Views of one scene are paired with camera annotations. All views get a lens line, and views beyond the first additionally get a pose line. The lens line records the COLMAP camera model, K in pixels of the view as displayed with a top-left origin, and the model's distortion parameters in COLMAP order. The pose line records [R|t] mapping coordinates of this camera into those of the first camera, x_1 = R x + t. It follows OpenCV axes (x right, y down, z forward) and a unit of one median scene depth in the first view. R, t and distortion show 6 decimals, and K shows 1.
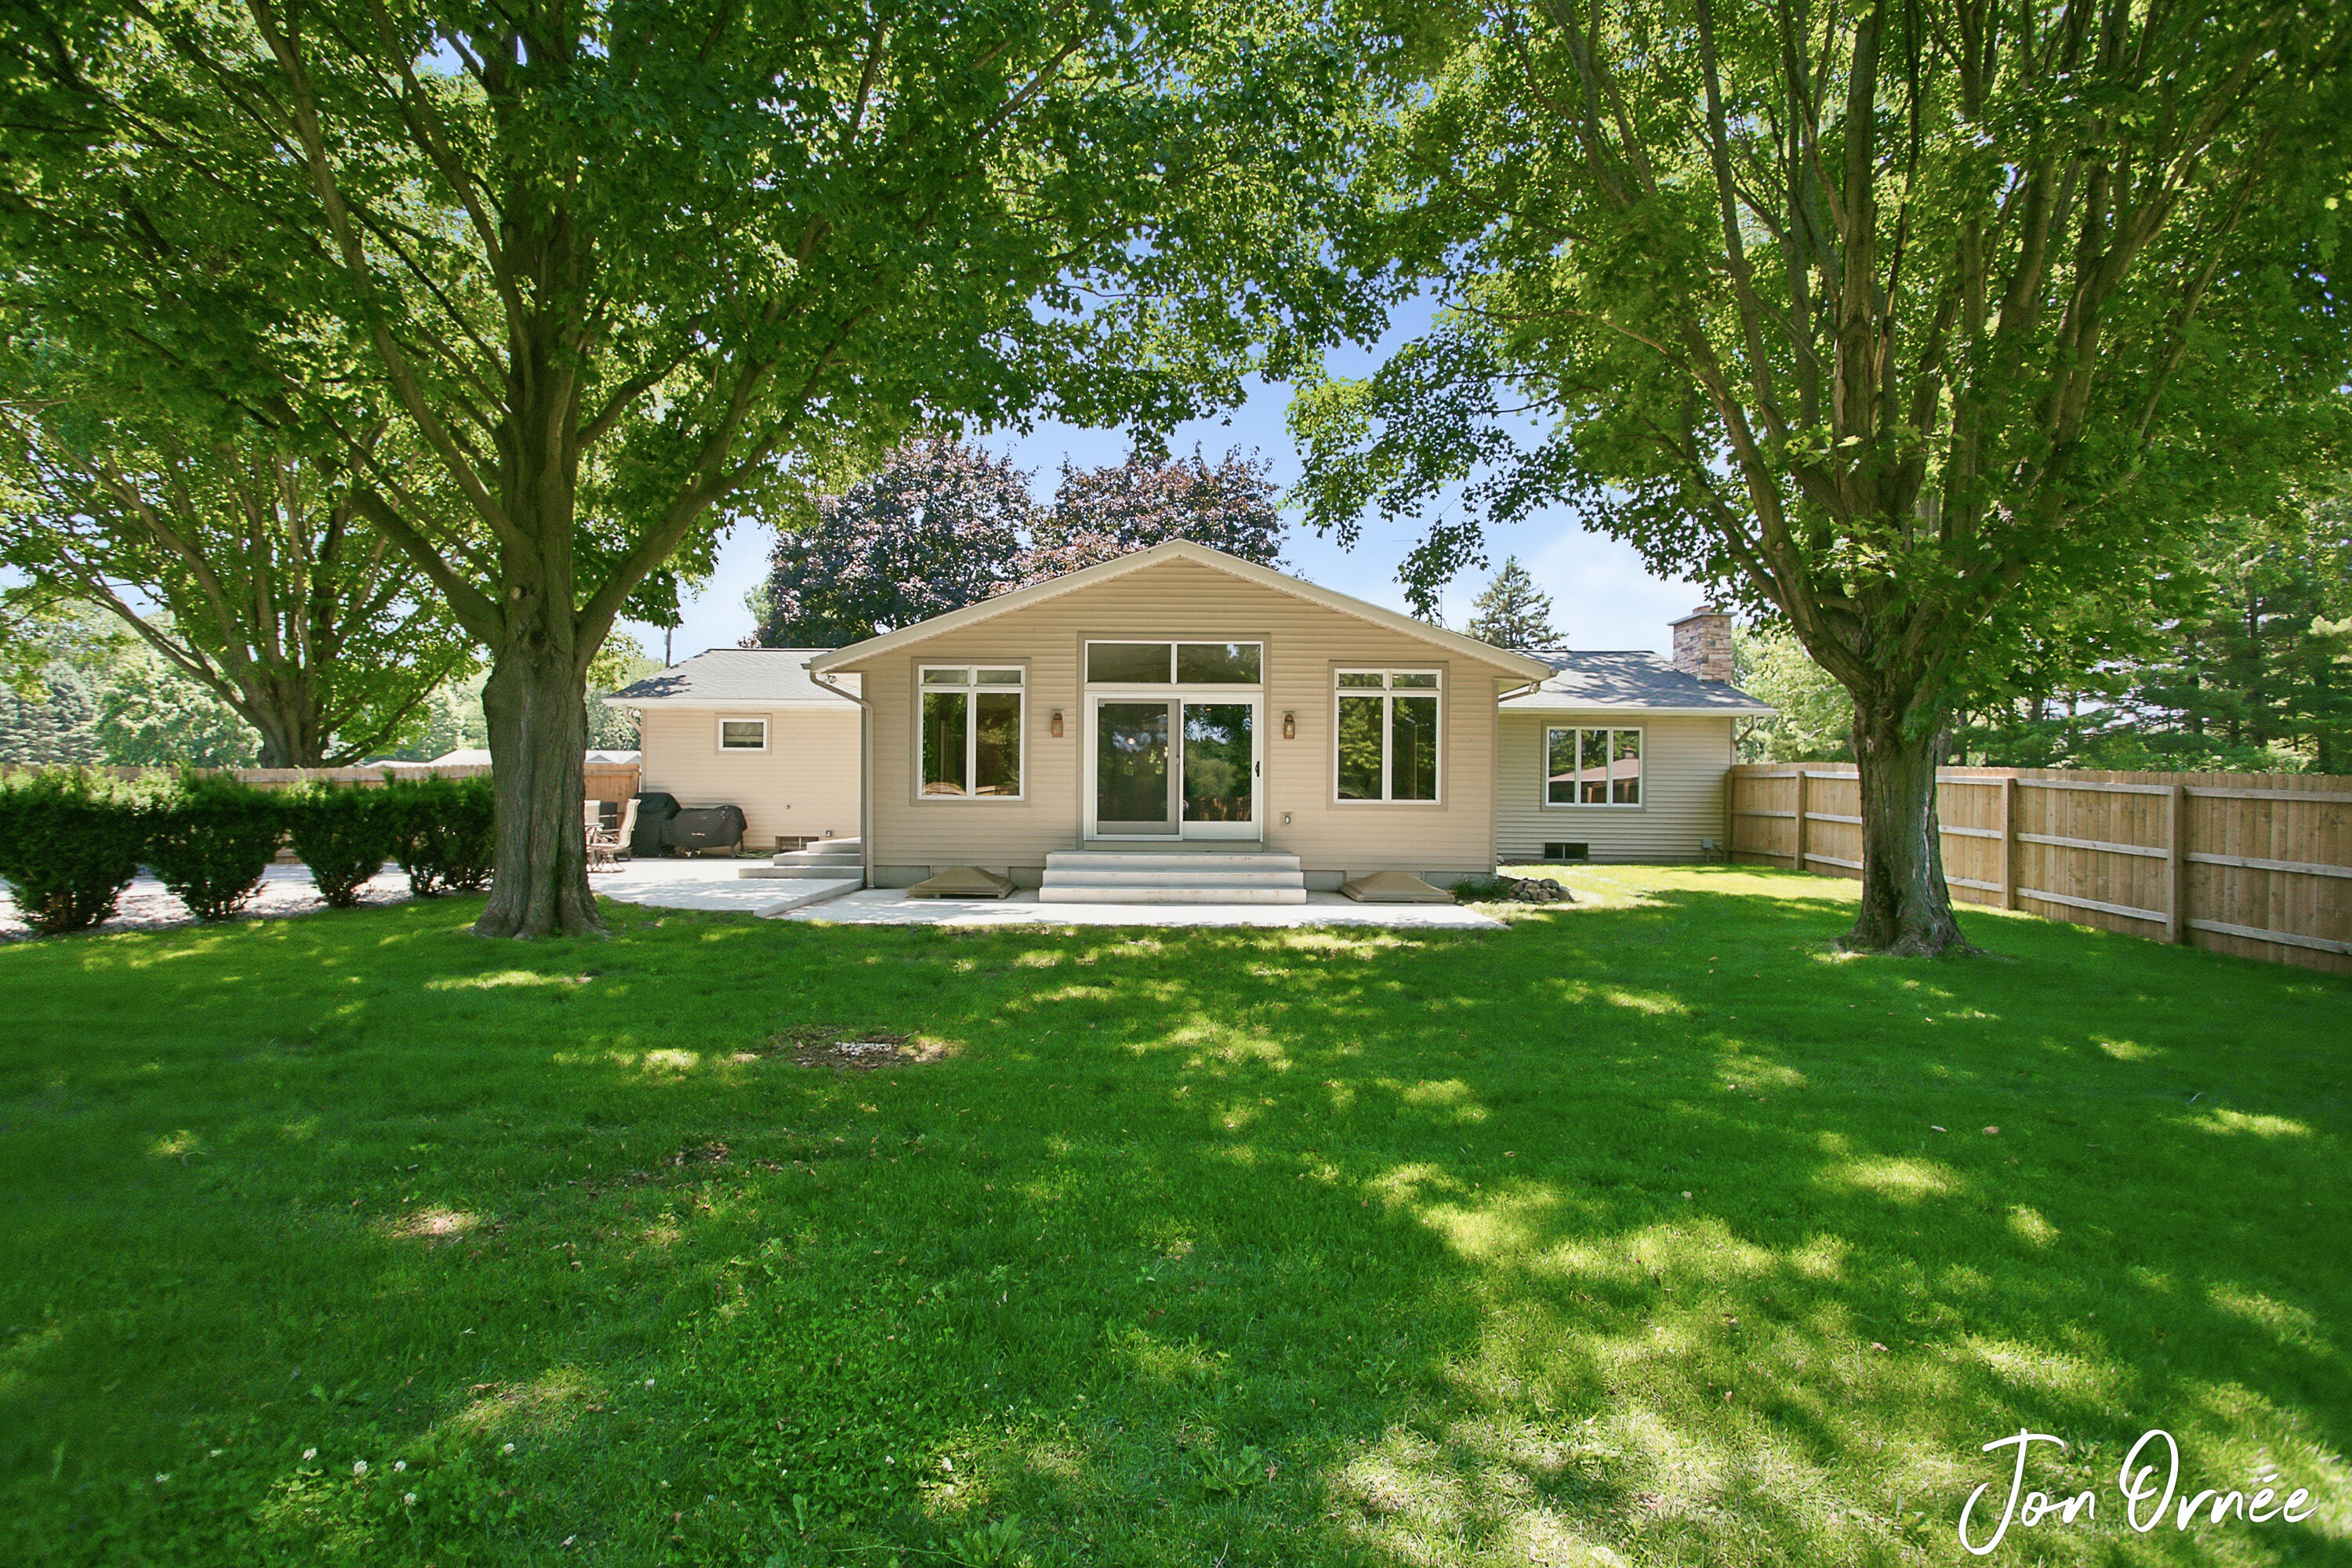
lens RADIAL K [[1151.1, 0, 1176.0], [0, 1151.1, 784.0], [0, 0, 1]] dist [-0.013830, -0.000021]
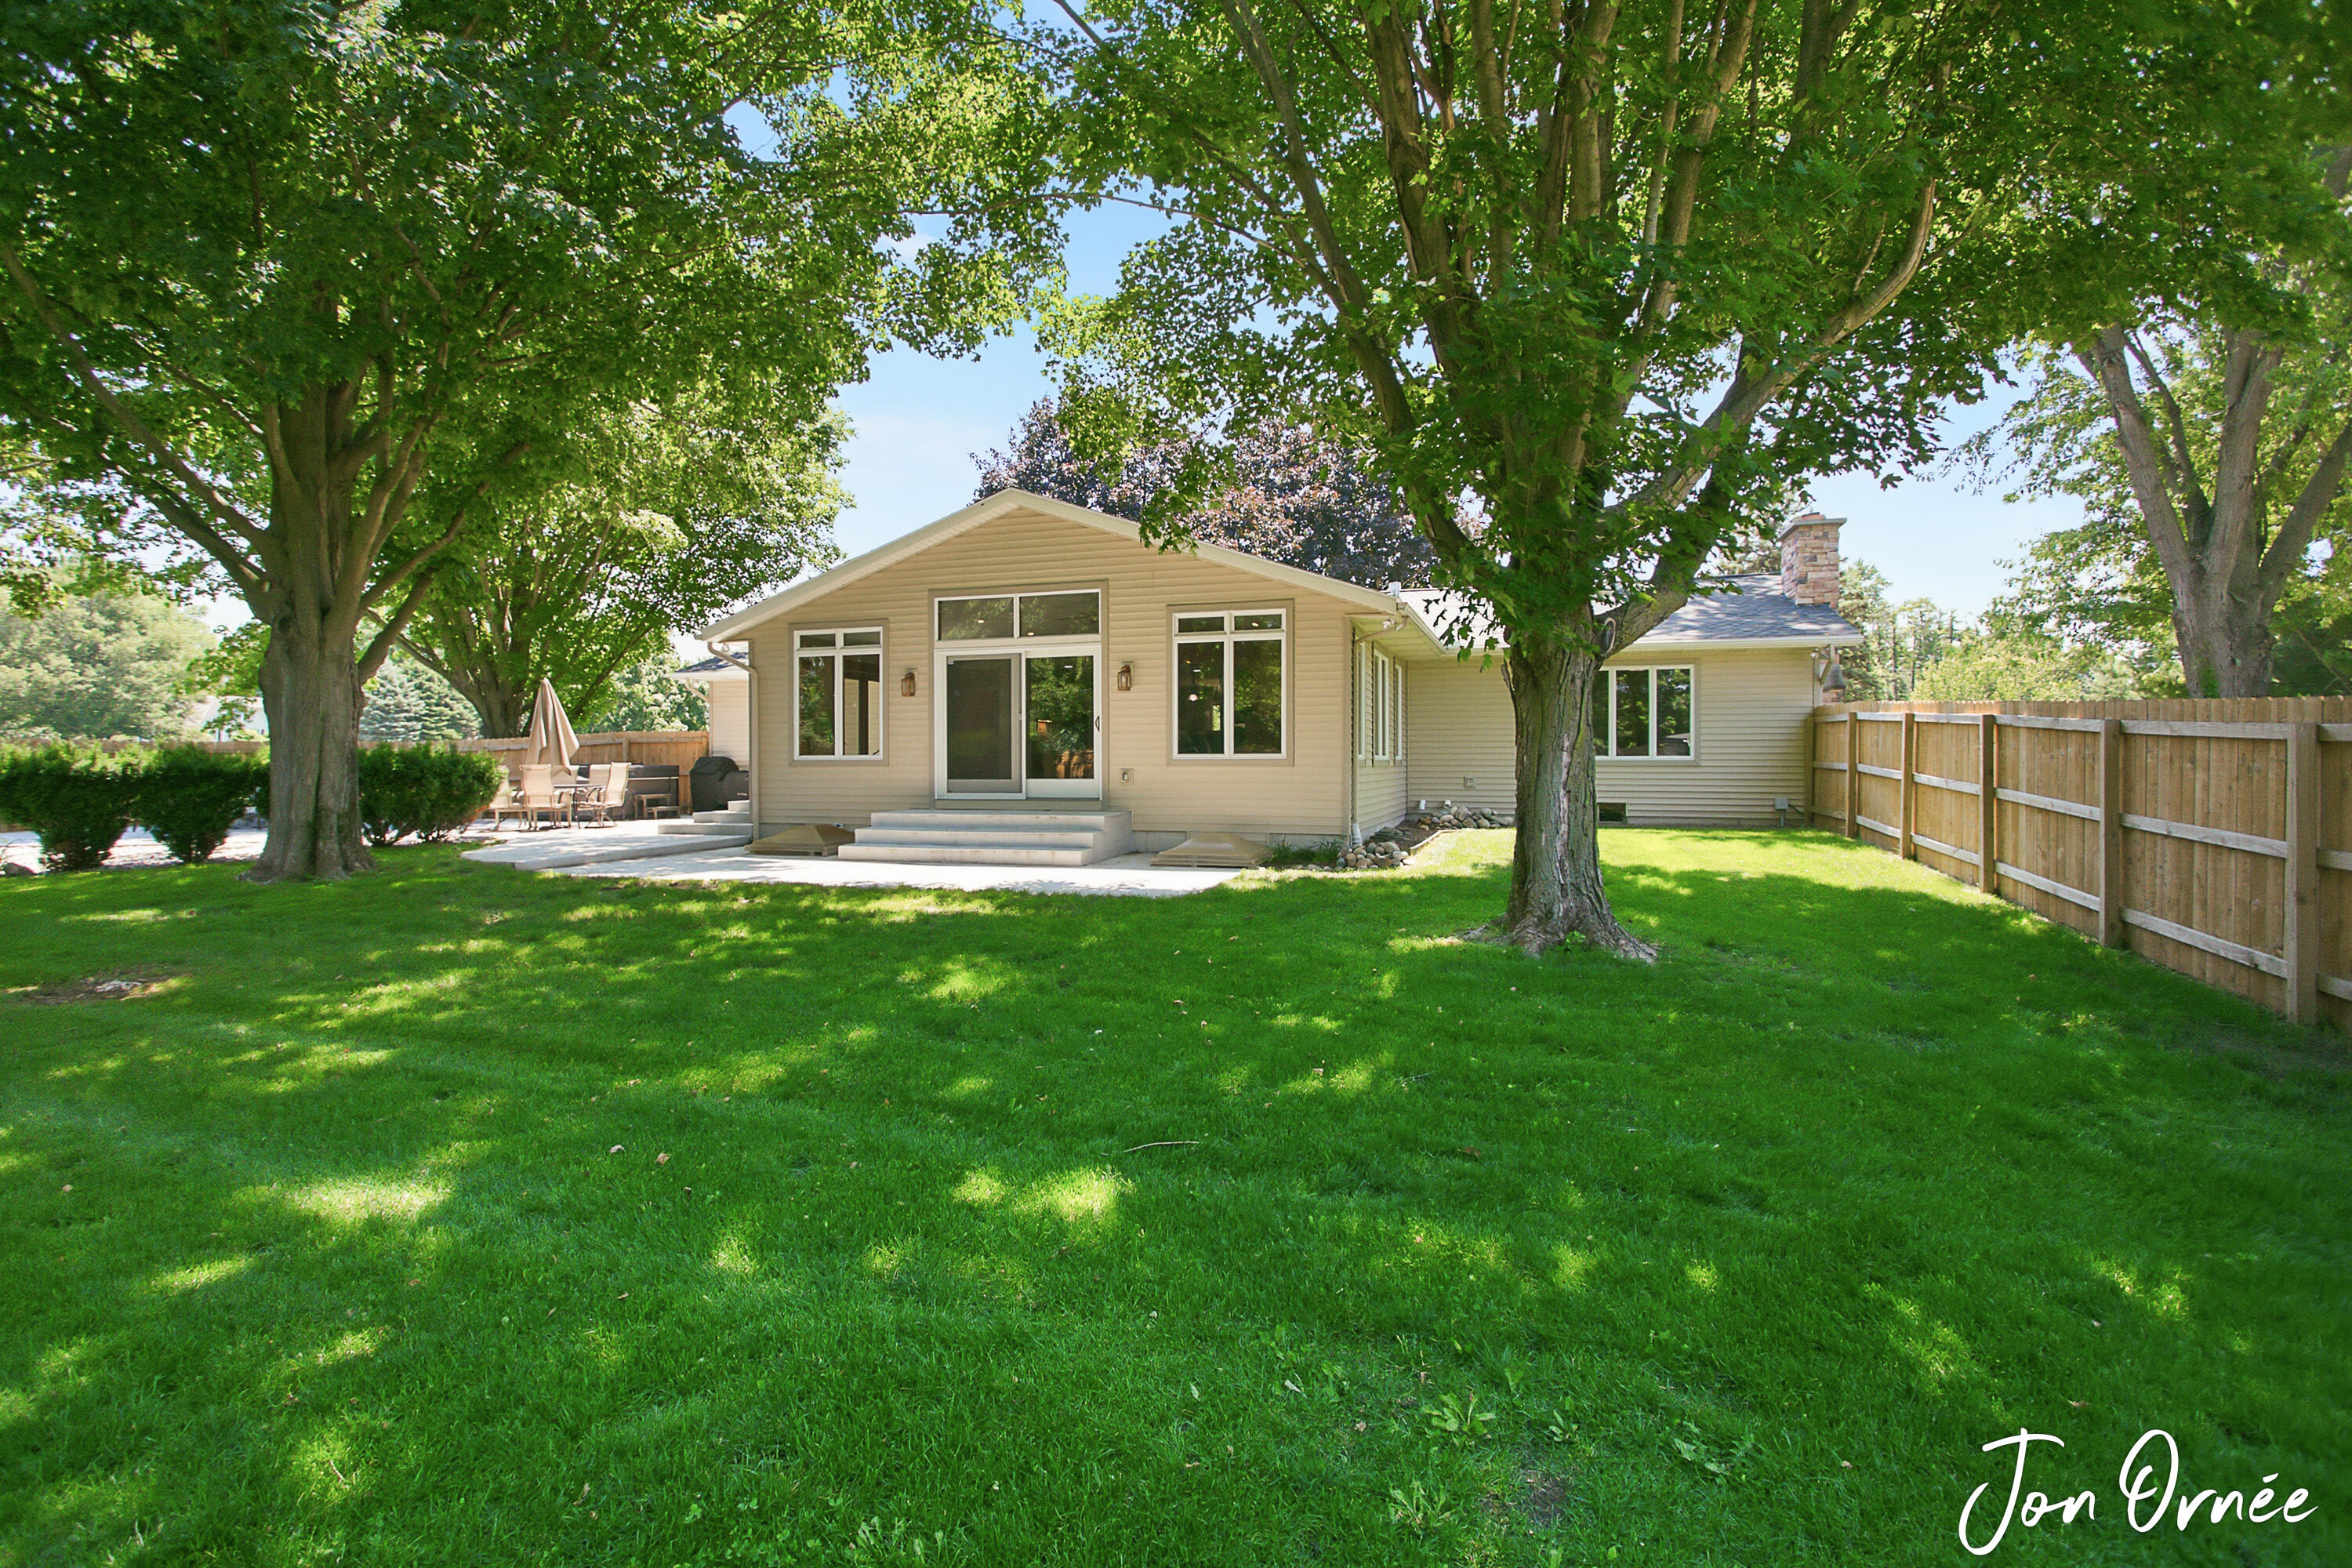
lens RADIAL K [[1130.6, 0, 1181.9], [0, 1130.6, 772.8], [0, 0, 1]] dist [-0.006288, -0.000253]
pose [[0.949275, -0.008132, -0.314343, 0.429894], [0.015553, 0.999656, 0.021108, 0.008903], [0.314063, -0.024926, 0.949075, 0.136659]]
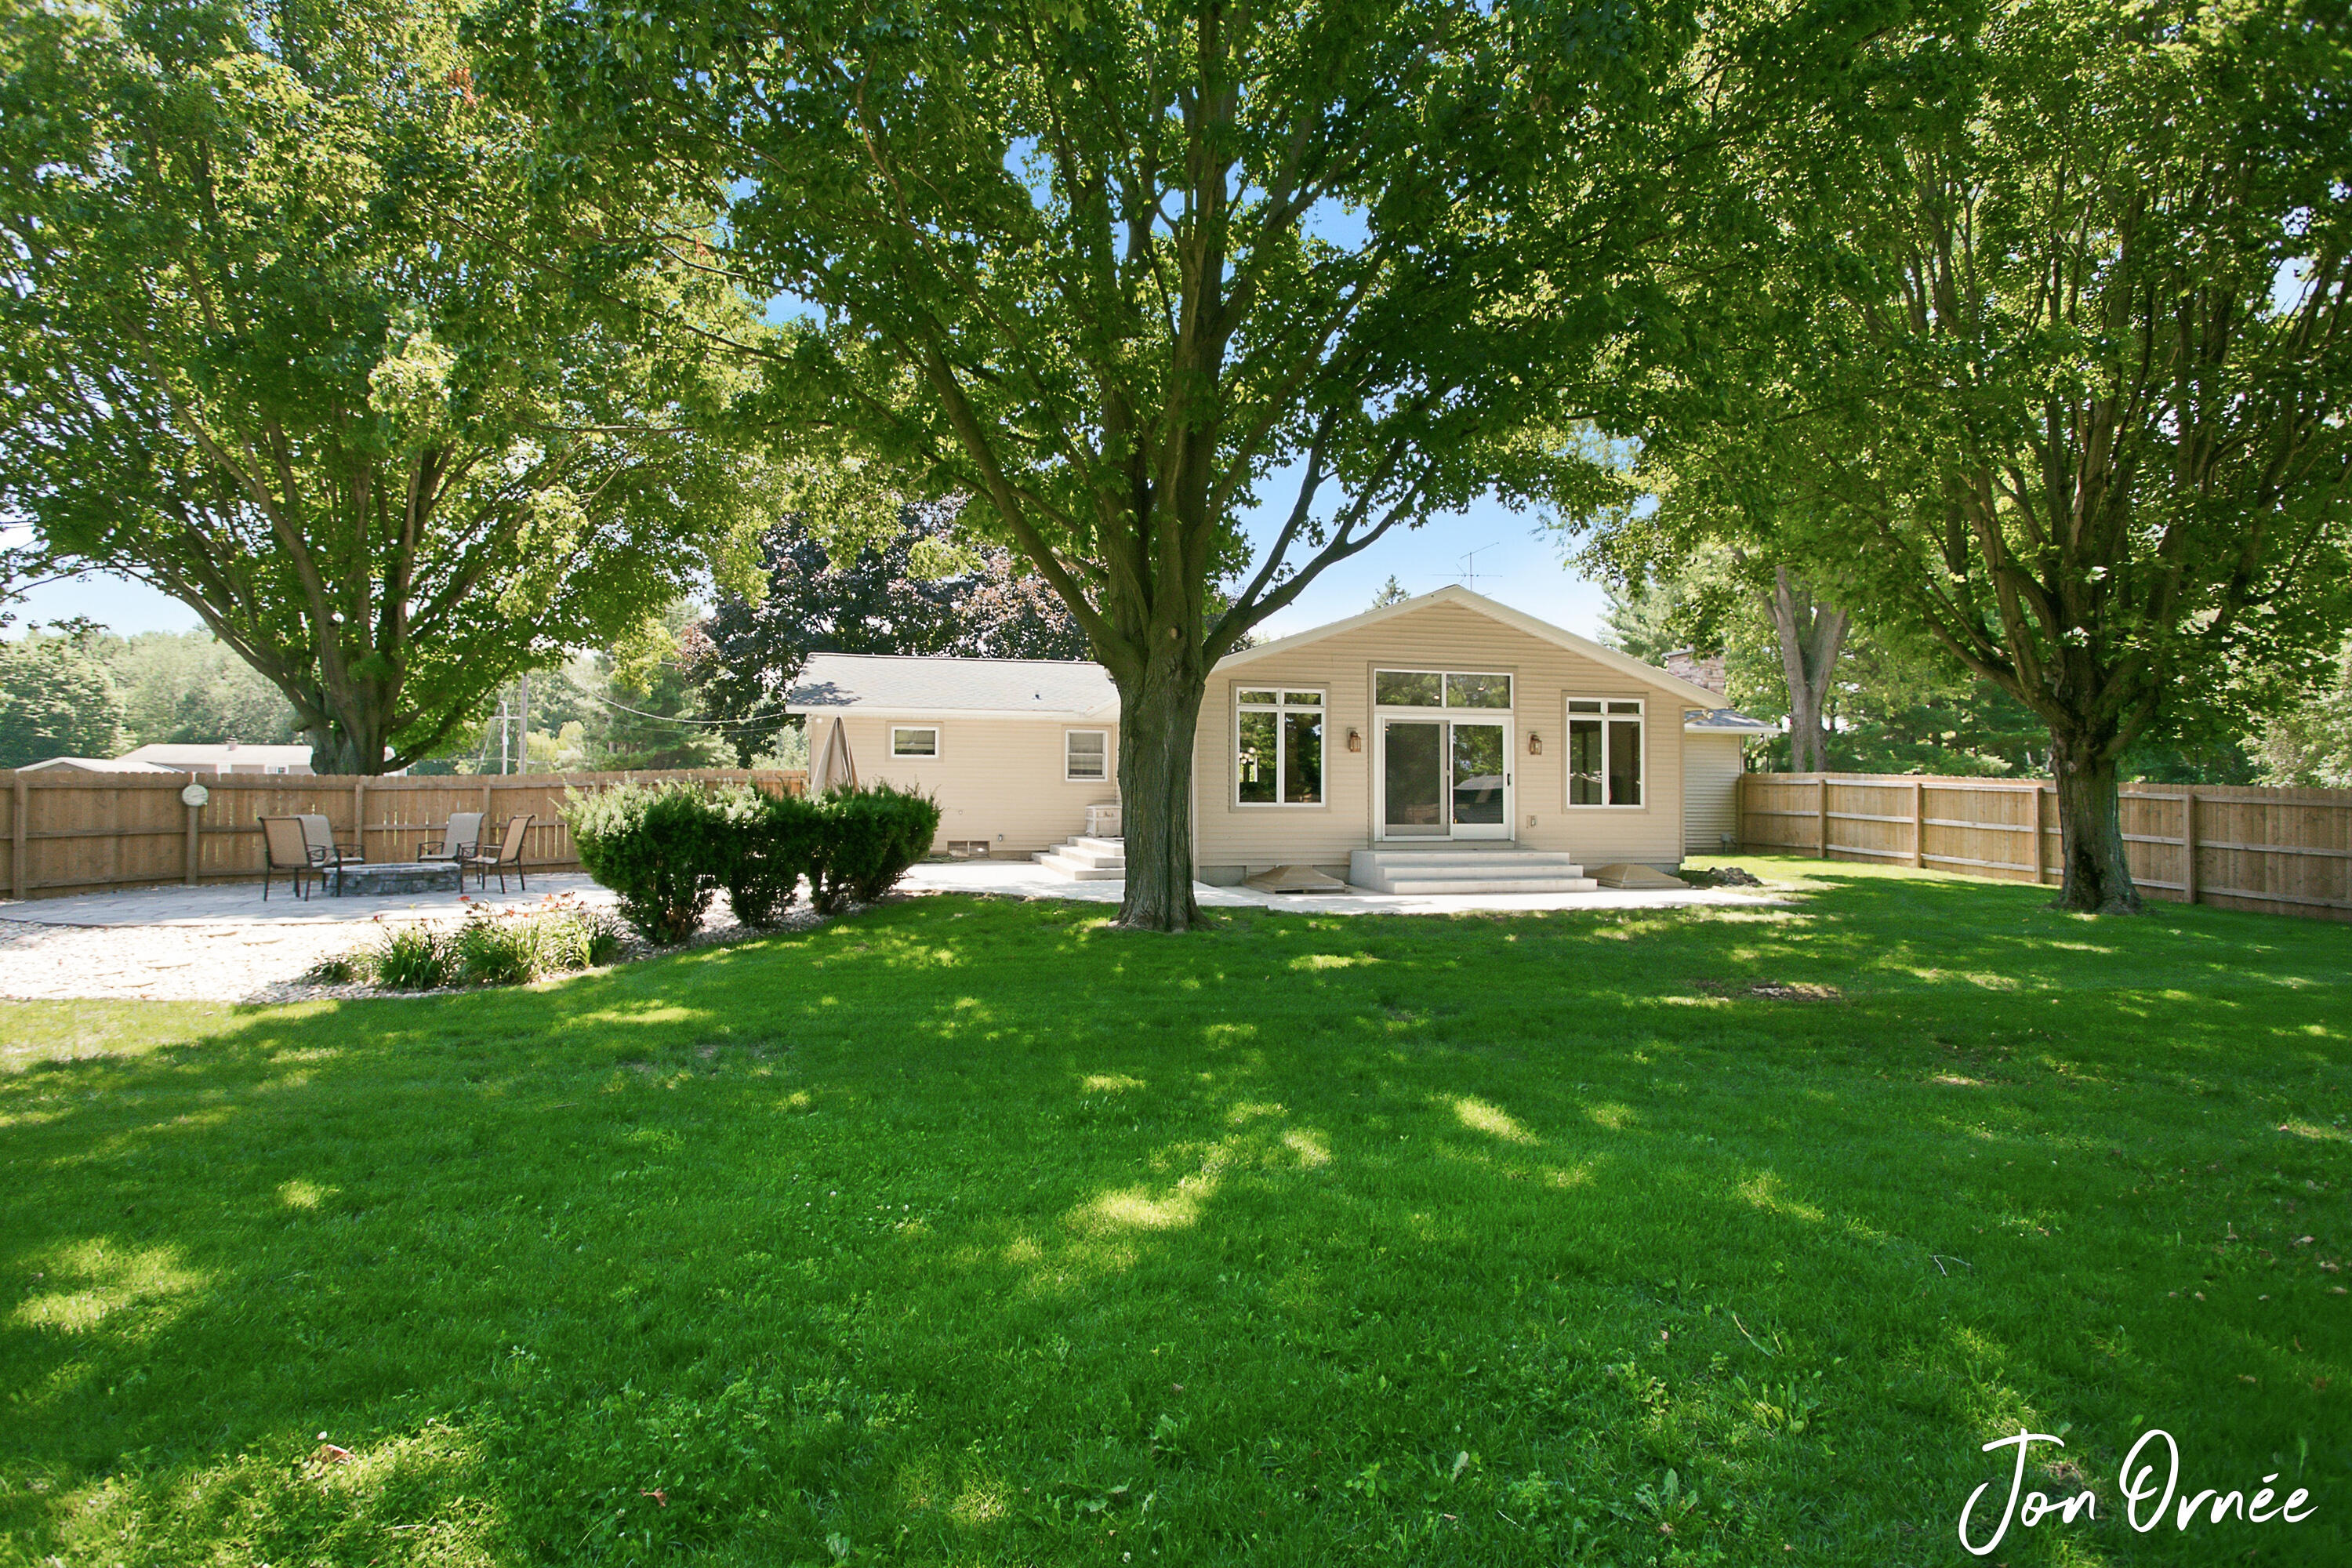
lens RADIAL K [[1170.3, 0, 1165.8], [0, 1170.3, 773.3], [0, 0, 1]] dist [-0.018025, -0.000636]
pose [[0.973522, 0.001889, 0.228587, -0.551087], [-0.000161, 0.999971, -0.007580, -0.010522], [-0.228594, 0.007343, 0.973494, -0.095149]]
